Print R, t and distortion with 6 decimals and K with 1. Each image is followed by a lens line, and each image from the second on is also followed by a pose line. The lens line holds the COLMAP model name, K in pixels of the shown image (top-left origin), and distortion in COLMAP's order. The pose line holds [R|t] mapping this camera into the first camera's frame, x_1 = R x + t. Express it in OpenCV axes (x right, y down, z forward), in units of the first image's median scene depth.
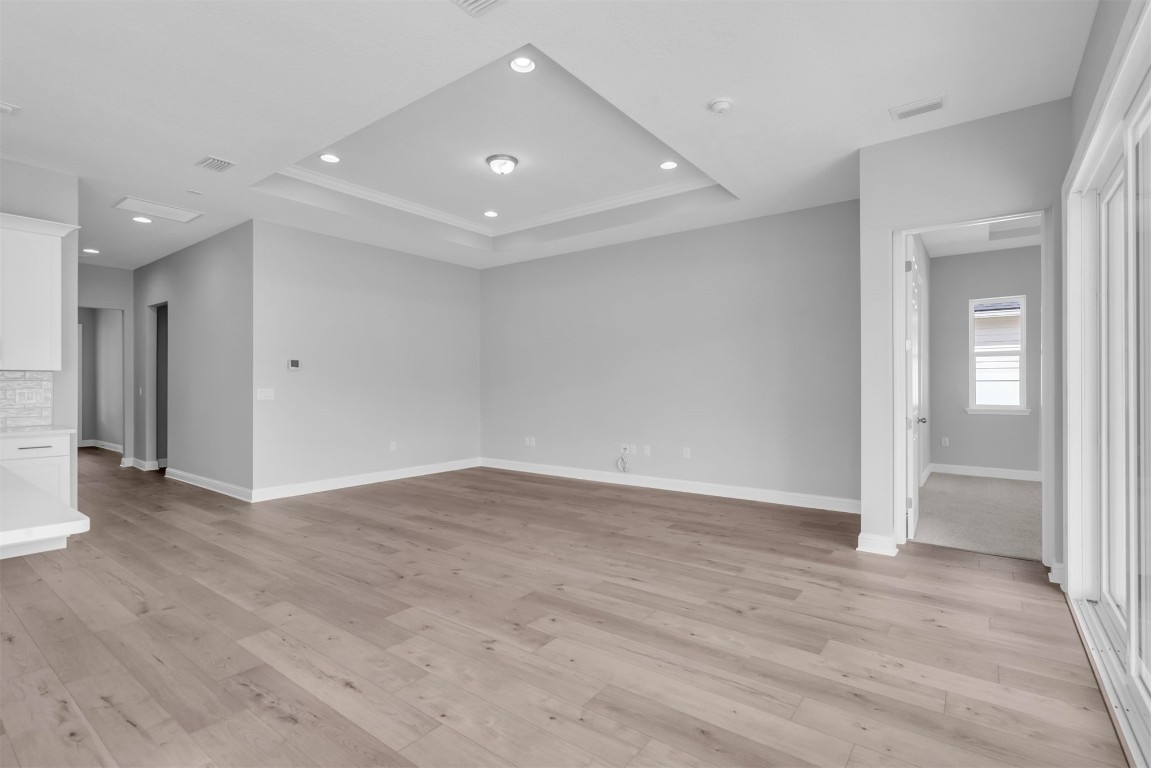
lens RADIAL K [[542.6, 0, 564.3], [0, 542.6, 383.9], [0, 0, 1]] dist [-0.004352, 0.002208]
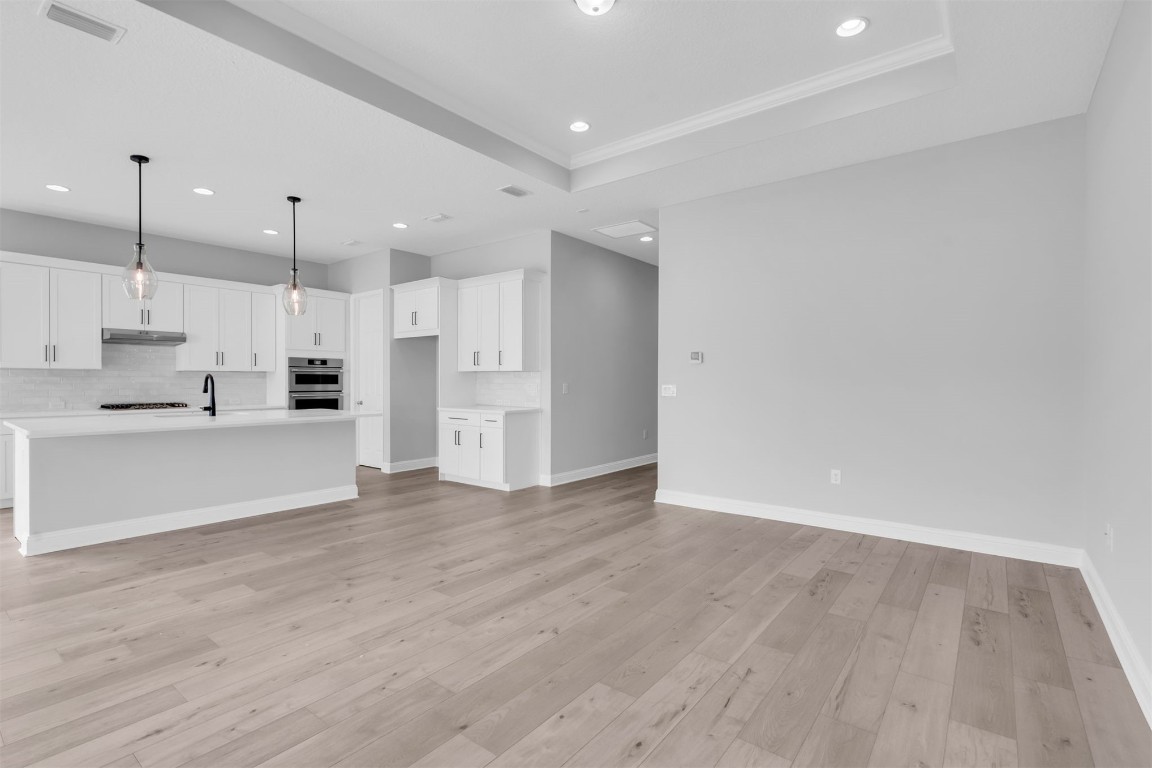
lens RADIAL K [[543.1, 0, 585.9], [0, 543.1, 388.8], [0, 0, 1]] dist [-0.004352, 0.002208]
pose [[0.008609, 0.022425, -0.999711, 0.605123], [-0.005396, 0.999735, 0.022379, -0.011960], [0.999948, 0.005202, 0.008728, 1.262461]]
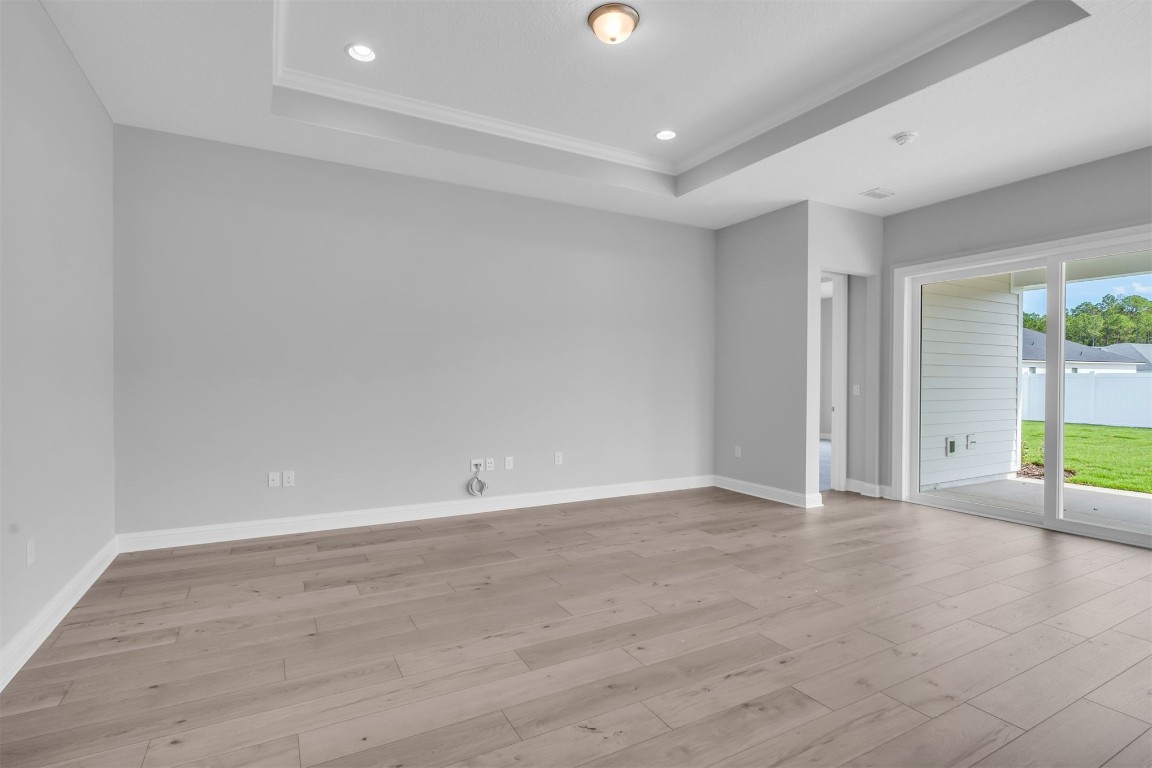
lens RADIAL K [[543.1, 0, 574.3], [0, 543.1, 378.4], [0, 0, 1]] dist [-0.004352, 0.002208]
pose [[0.407098, 0.015253, 0.913257, -0.895622], [-0.006601, 0.999884, -0.013757, 0.018414], [-0.913361, -0.000428, 0.407151, 1.007990]]
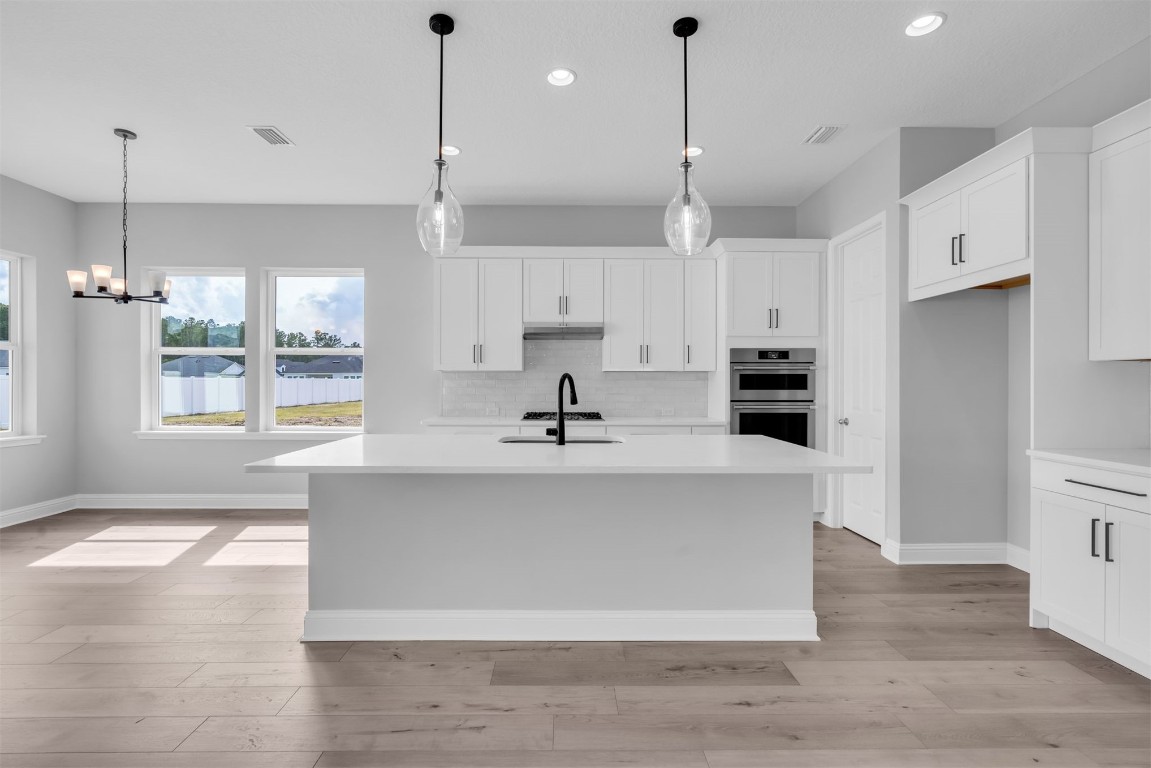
lens RADIAL K [[542.6, 0, 556.4], [0, 542.6, 384.1], [0, 0, 1]] dist [-0.004352, 0.002208]
pose [[-0.792520, 0.007371, -0.609802, -0.217878], [0.003320, 0.999964, 0.007773, -0.003296], [0.609837, 0.004136, -0.792516, 0.988257]]
